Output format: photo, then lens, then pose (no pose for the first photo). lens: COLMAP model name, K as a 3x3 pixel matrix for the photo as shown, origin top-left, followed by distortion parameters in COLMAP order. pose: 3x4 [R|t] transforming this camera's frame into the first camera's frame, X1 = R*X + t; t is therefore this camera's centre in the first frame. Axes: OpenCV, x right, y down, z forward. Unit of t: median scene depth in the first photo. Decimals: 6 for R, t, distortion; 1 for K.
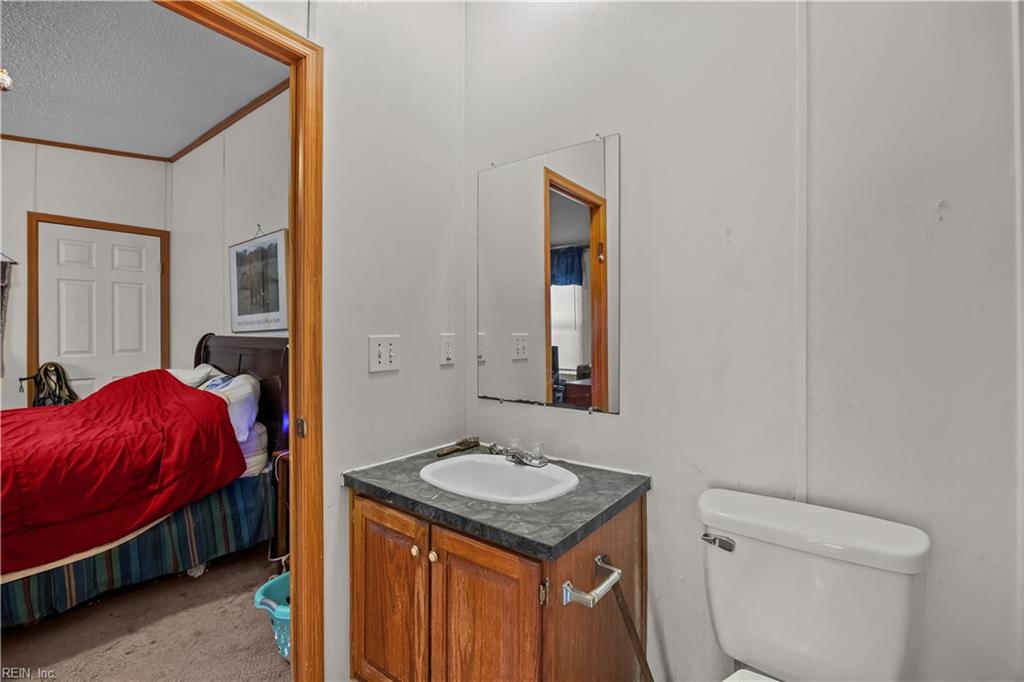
lens RADIAL K [[456.8, 0, 515.2], [0, 456.8, 336.1], [0, 0, 1]] dist [-0.013932, -0.000055]
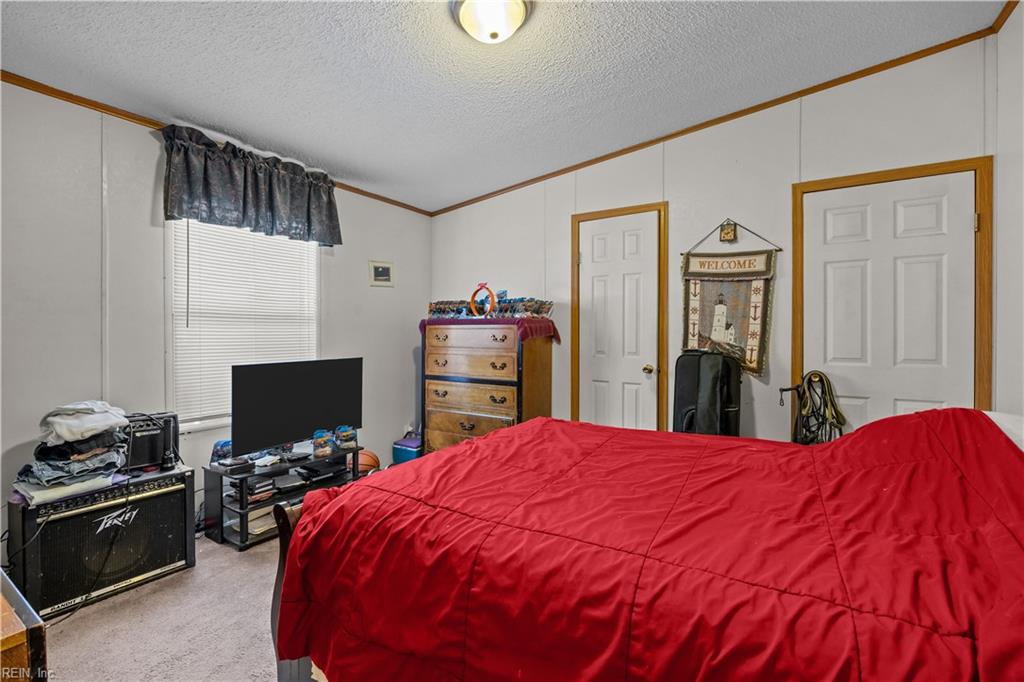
lens RADIAL K [[456.8, 0, 516.2], [0, 456.8, 337.0], [0, 0, 1]] dist [-0.013932, -0.000055]
pose [[0.111585, 0.007531, -0.993726, -0.320620], [-0.005812, 0.999959, 0.006926, -0.002685], [0.993738, 0.005002, 0.111624, 0.410660]]
